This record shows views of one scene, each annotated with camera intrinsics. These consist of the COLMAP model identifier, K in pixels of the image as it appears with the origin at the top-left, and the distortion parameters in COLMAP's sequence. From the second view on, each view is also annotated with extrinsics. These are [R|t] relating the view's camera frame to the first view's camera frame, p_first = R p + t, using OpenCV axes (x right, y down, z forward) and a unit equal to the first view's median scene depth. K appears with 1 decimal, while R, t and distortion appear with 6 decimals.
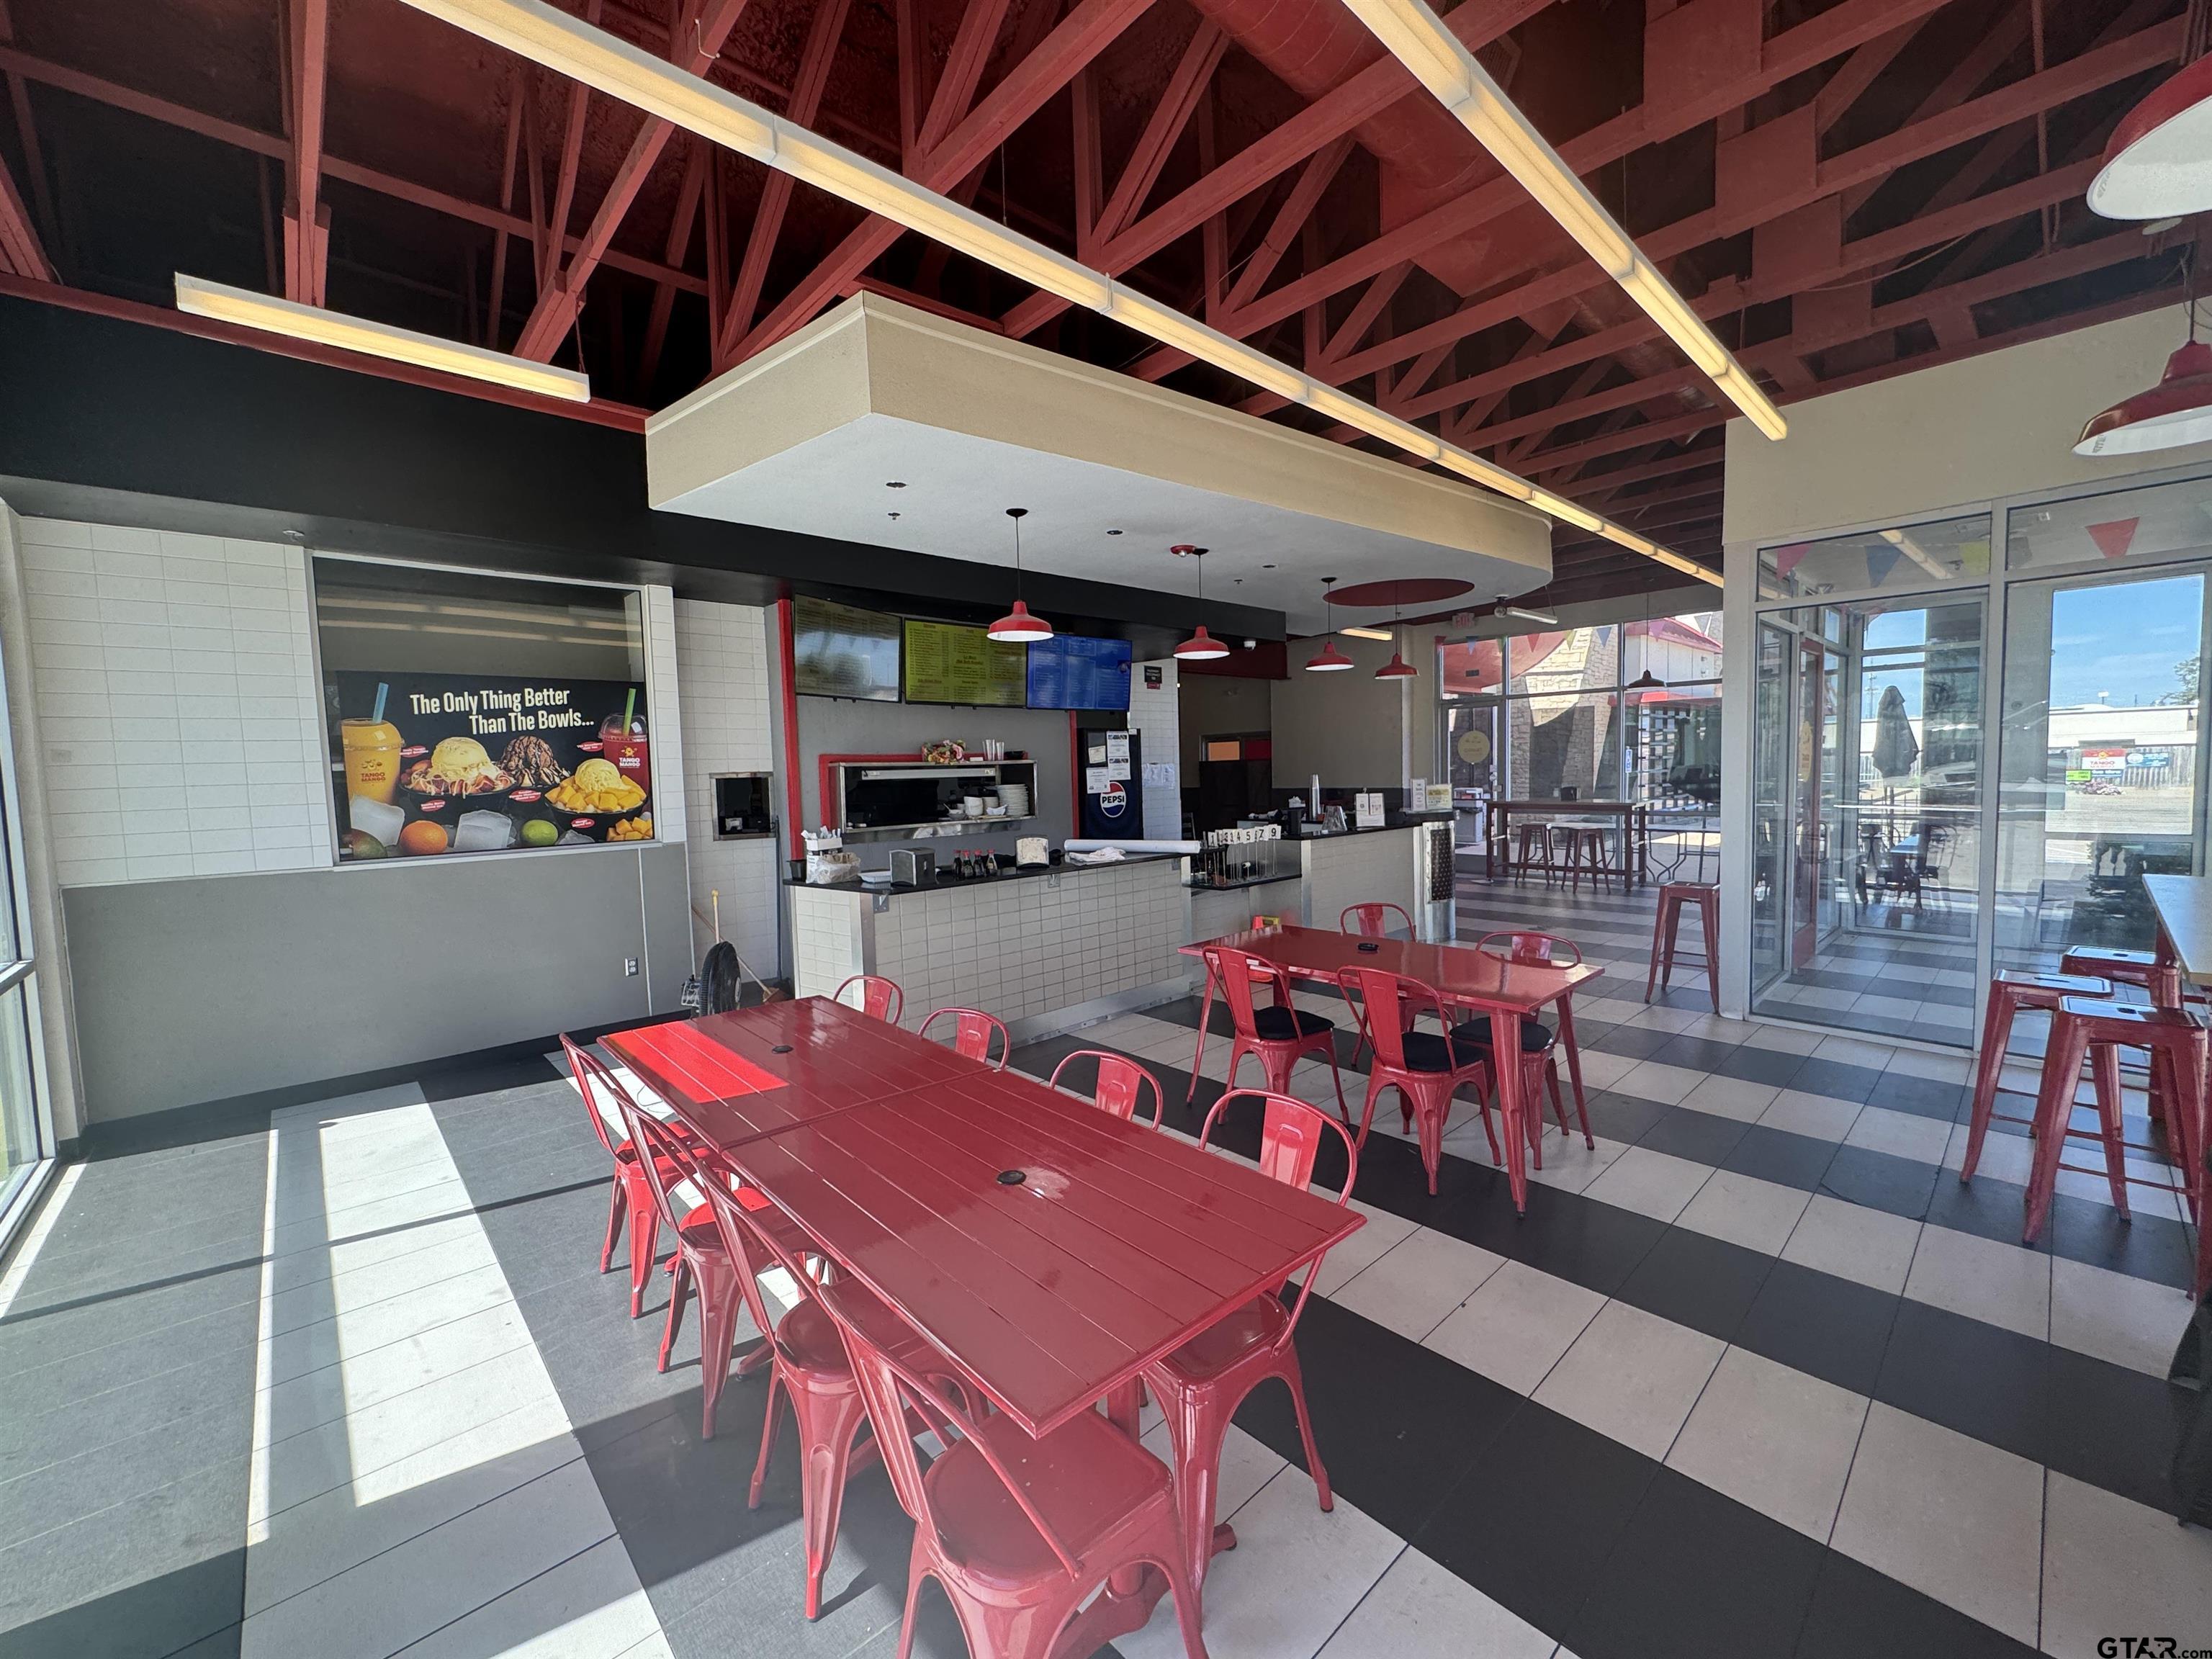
lens RADIAL K [[886.9, 0, 1102.9], [0, 886.9, 824.9], [0, 0, 1]] dist [-0.003442, 0.000071]
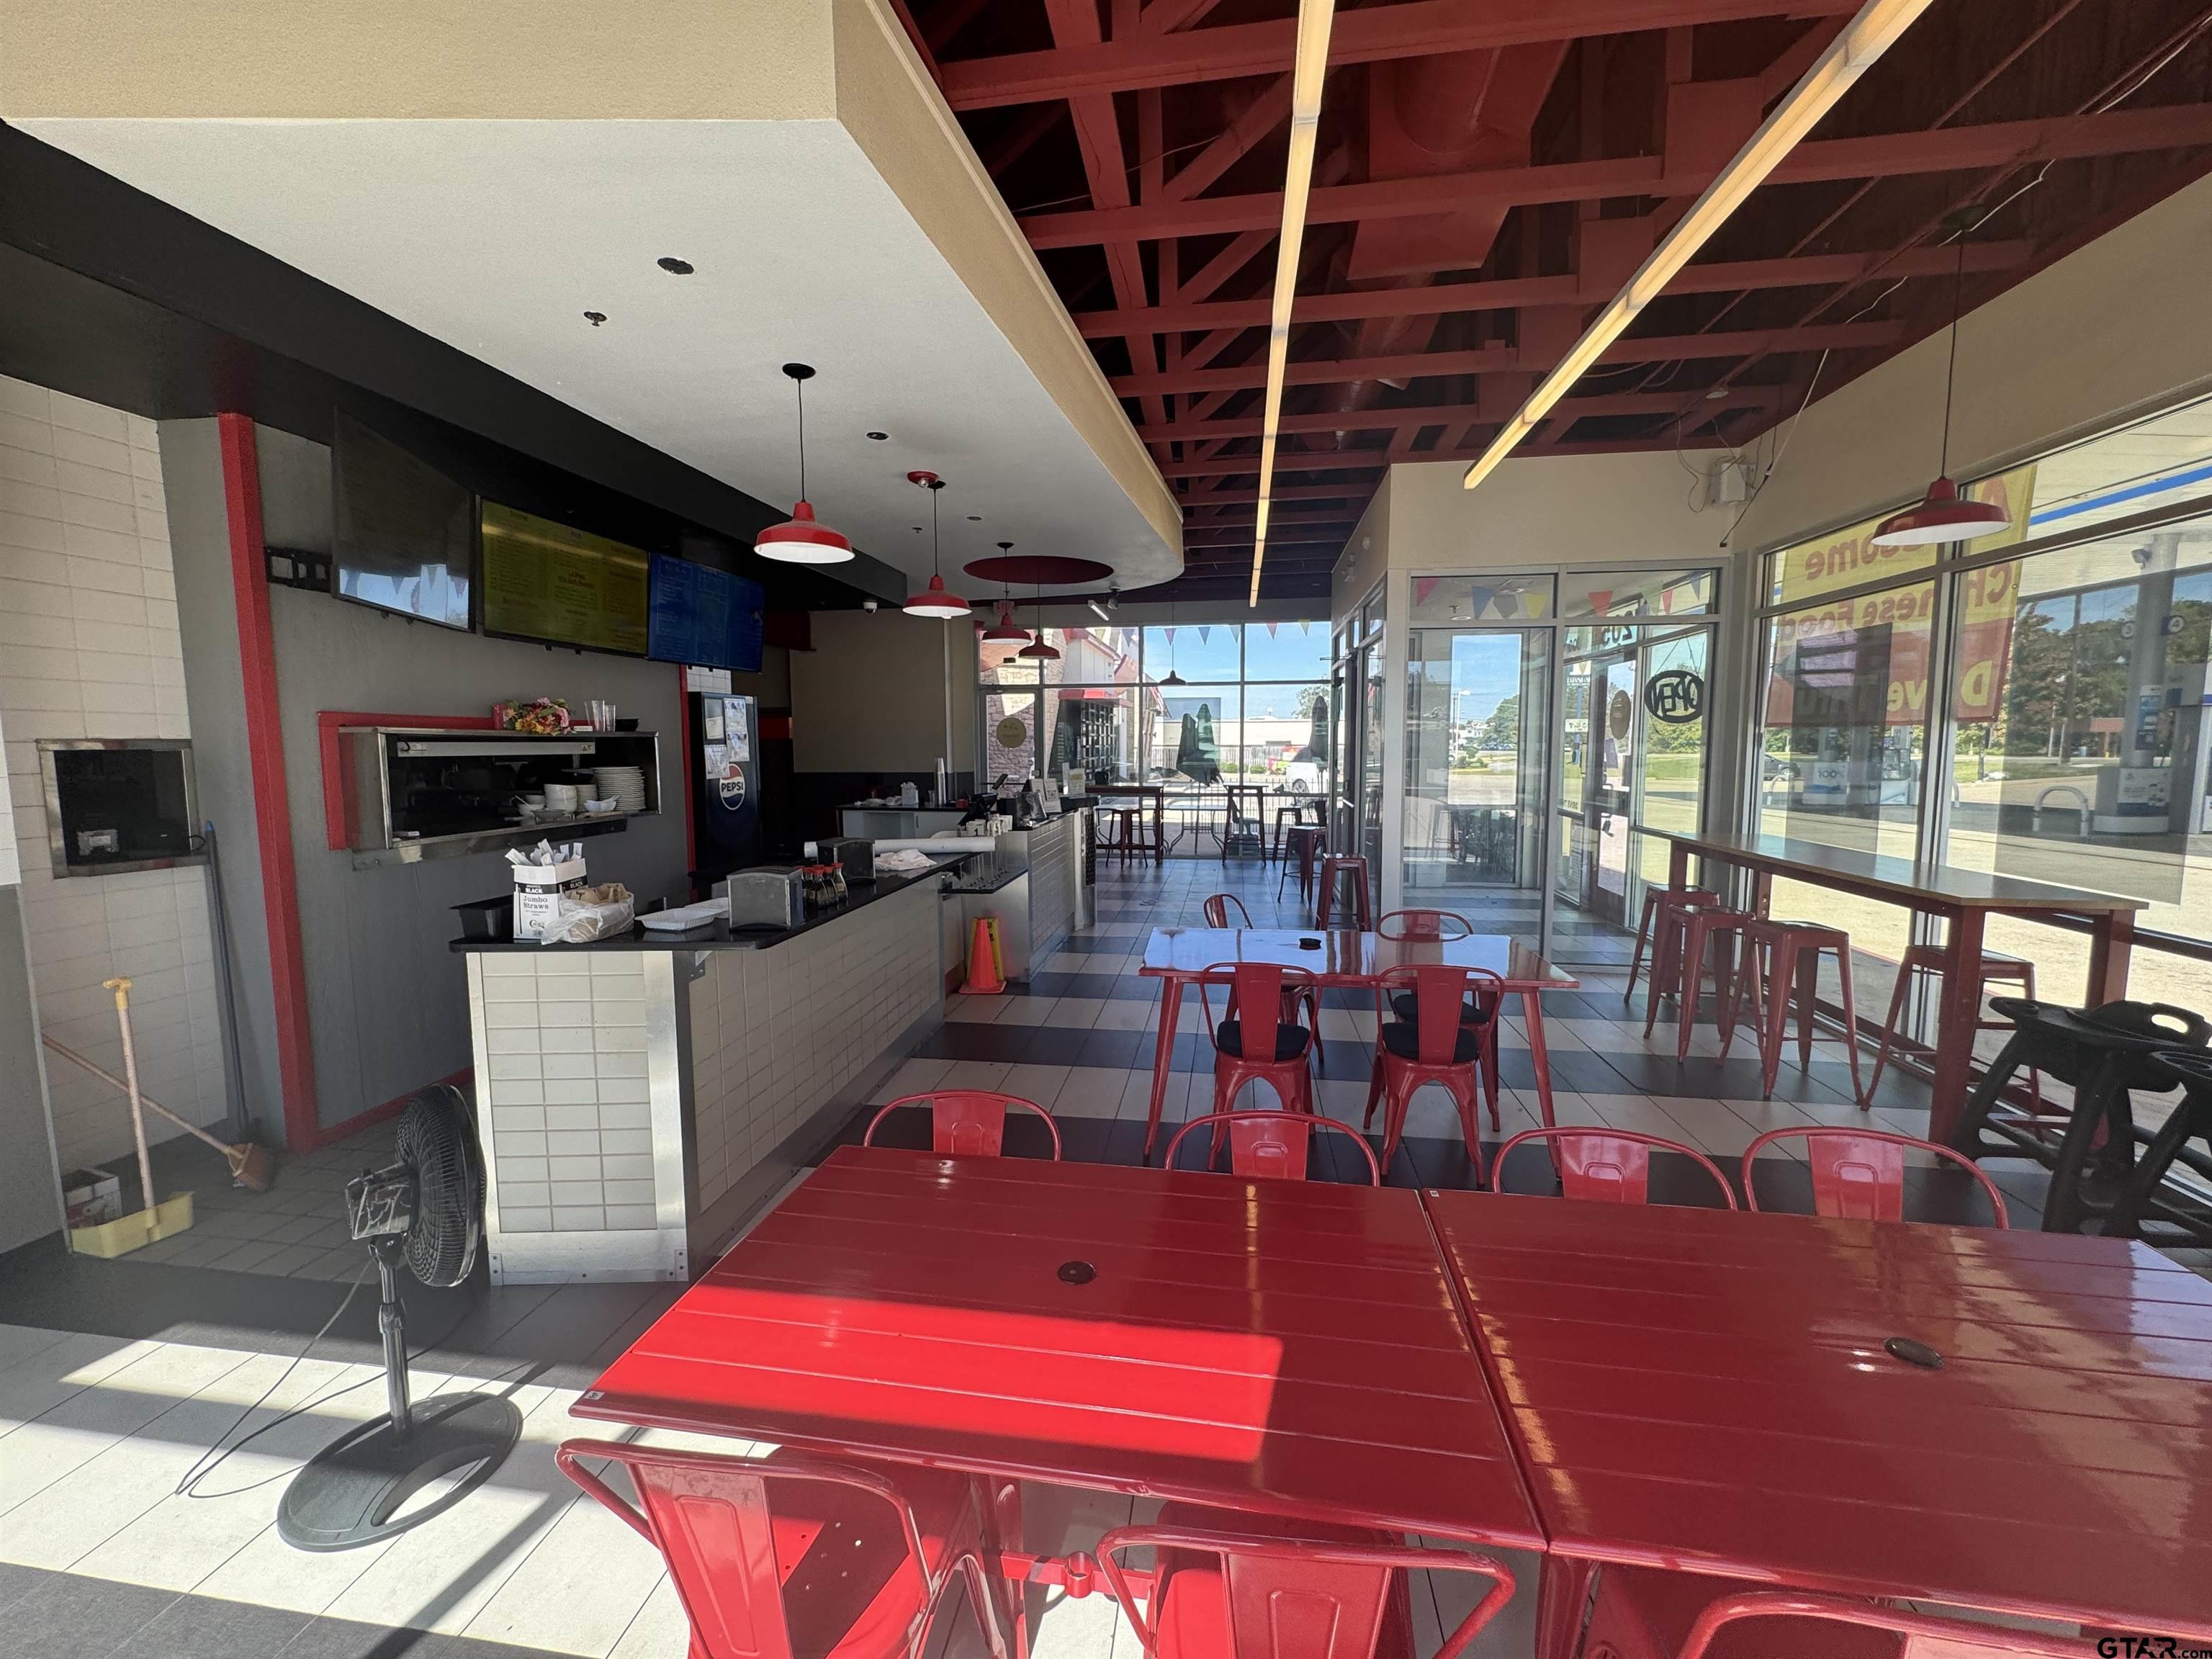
lens RADIAL K [[886.9, 0, 1102.0], [0, 886.9, 827.4], [0, 0, 1]] dist [-0.003442, 0.000071]
pose [[0.775163, -0.036957, 0.630679, -0.256055], [0.024006, 0.999290, 0.029051, -0.008926], [-0.631305, -0.007379, 0.775500, 0.222879]]
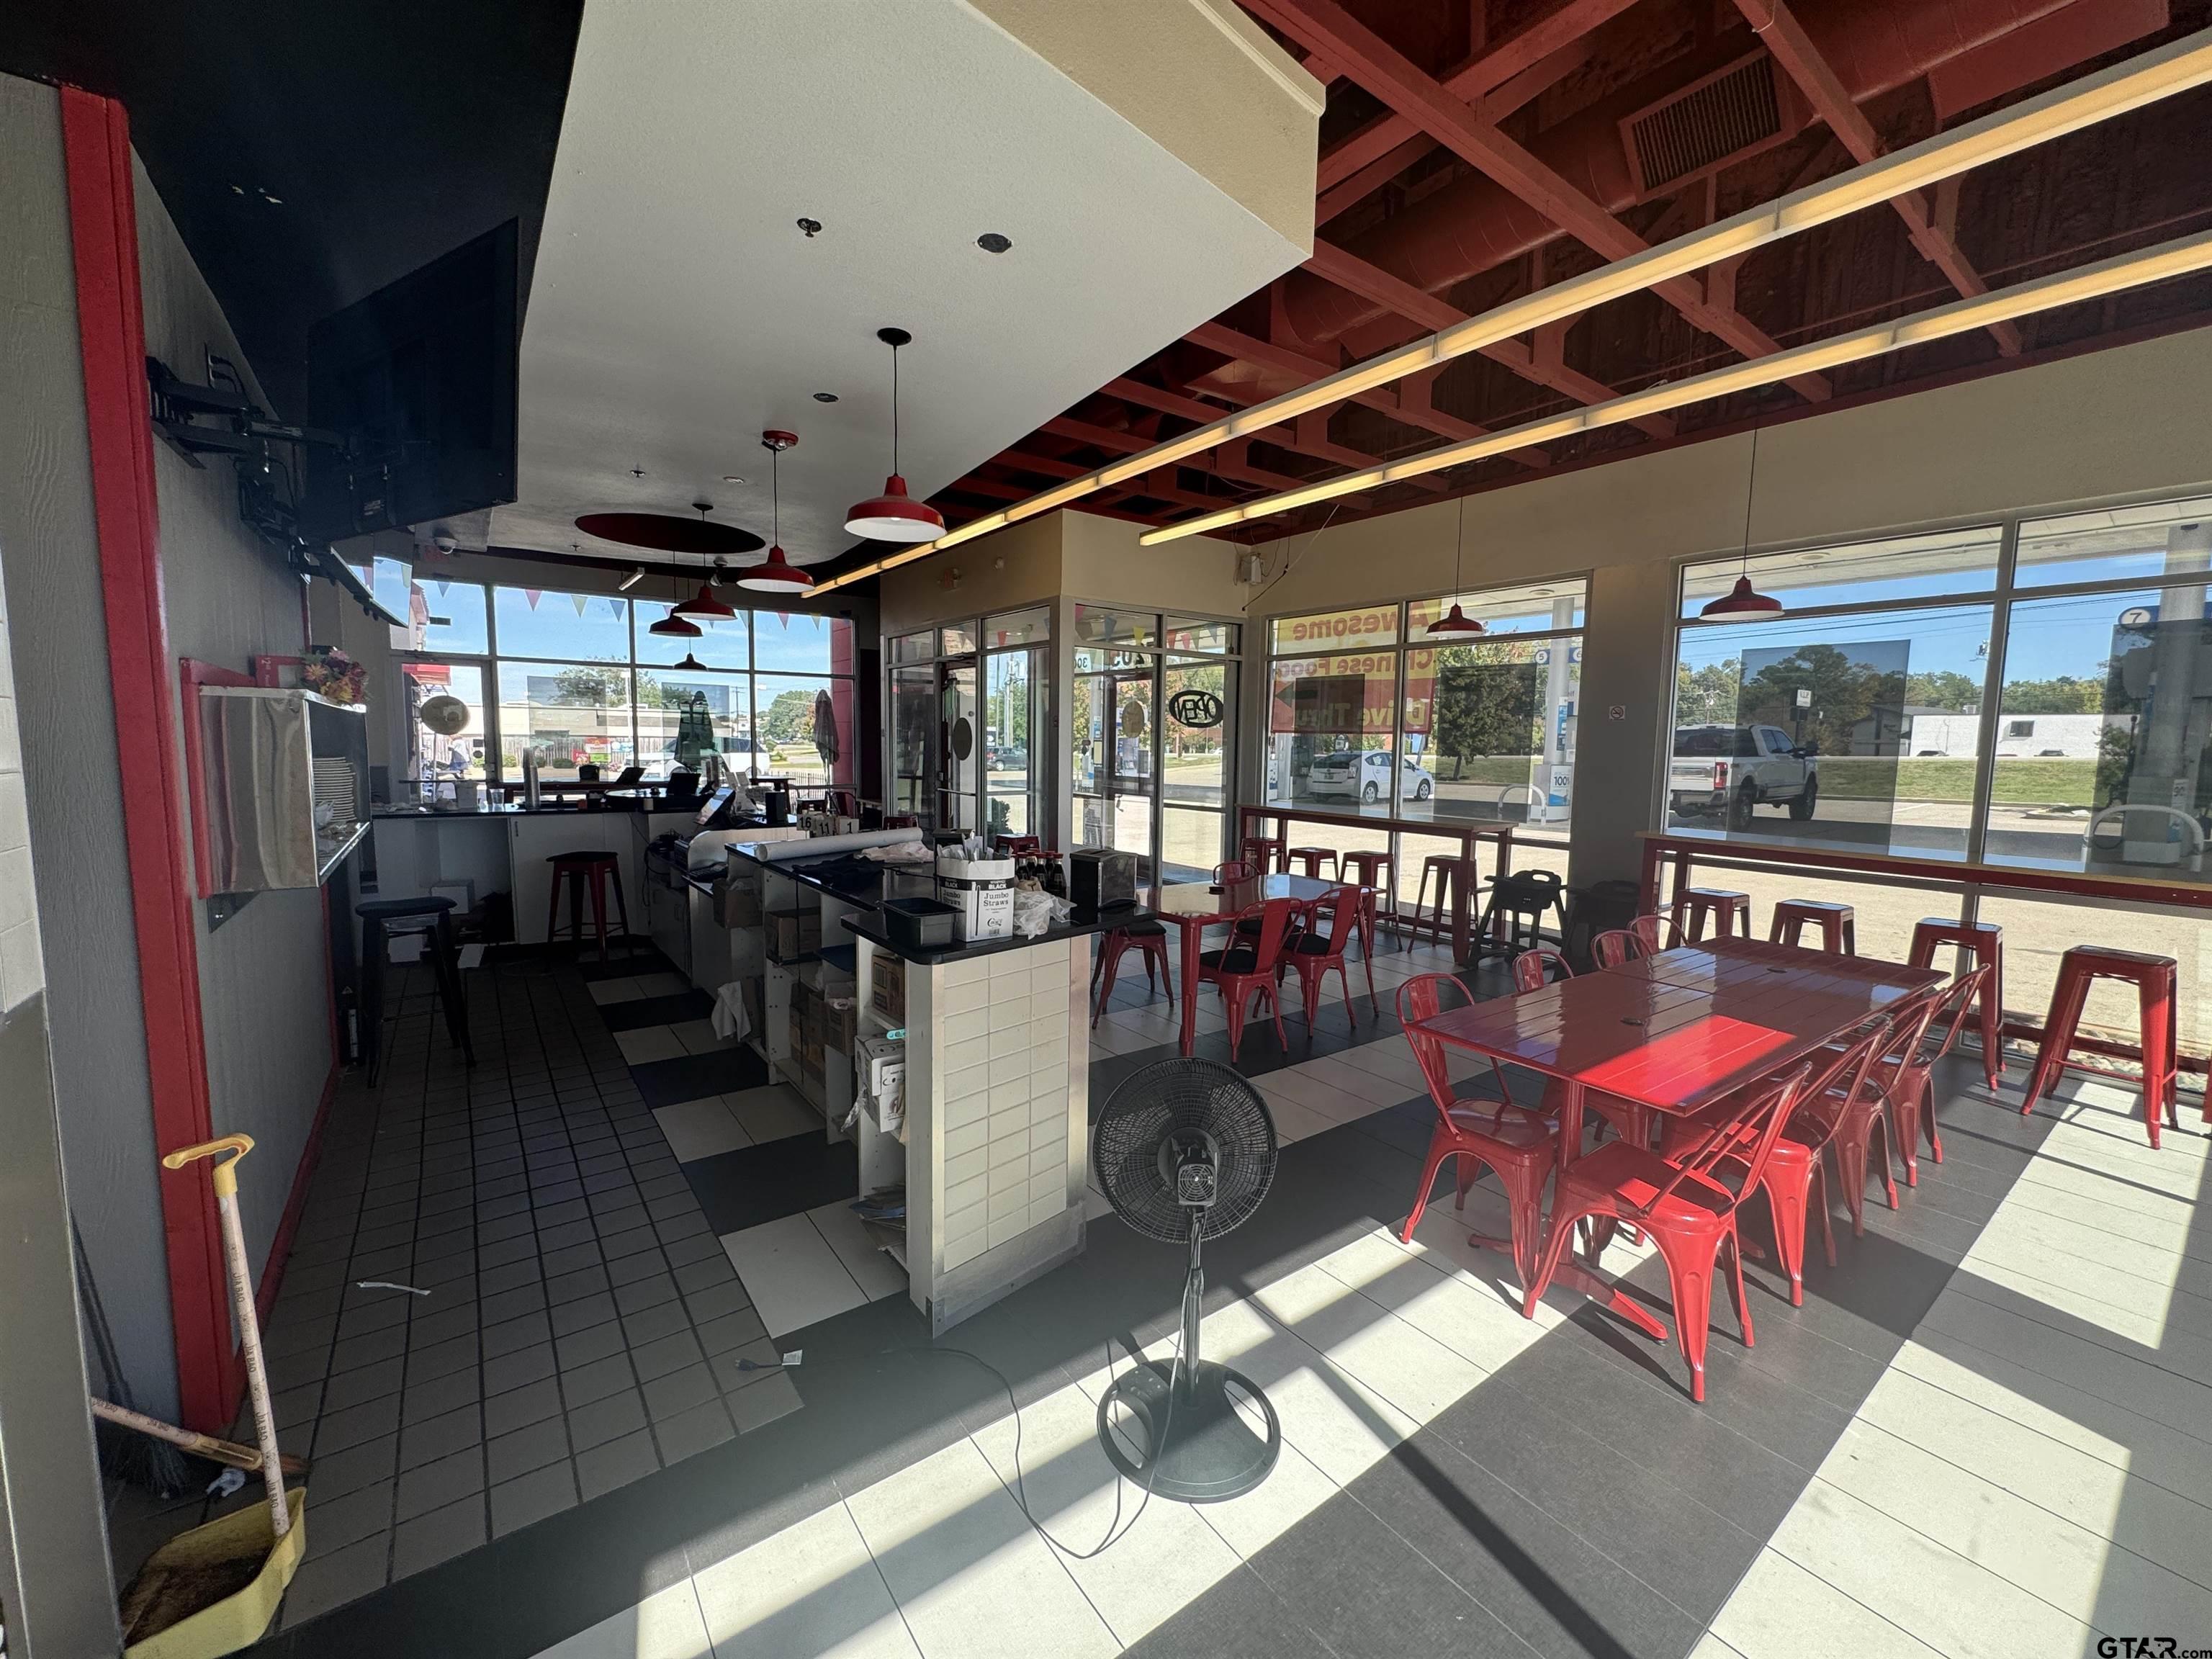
lens RADIAL K [[886.9, 0, 1107.0], [0, 886.9, 826.4], [0, 0, 1]] dist [-0.003442, 0.000071]
pose [[0.103289, -0.068455, 0.992293, -0.530912], [0.044016, 0.996966, 0.064195, -0.020913], [-0.993677, 0.037046, 0.105989, 0.558258]]
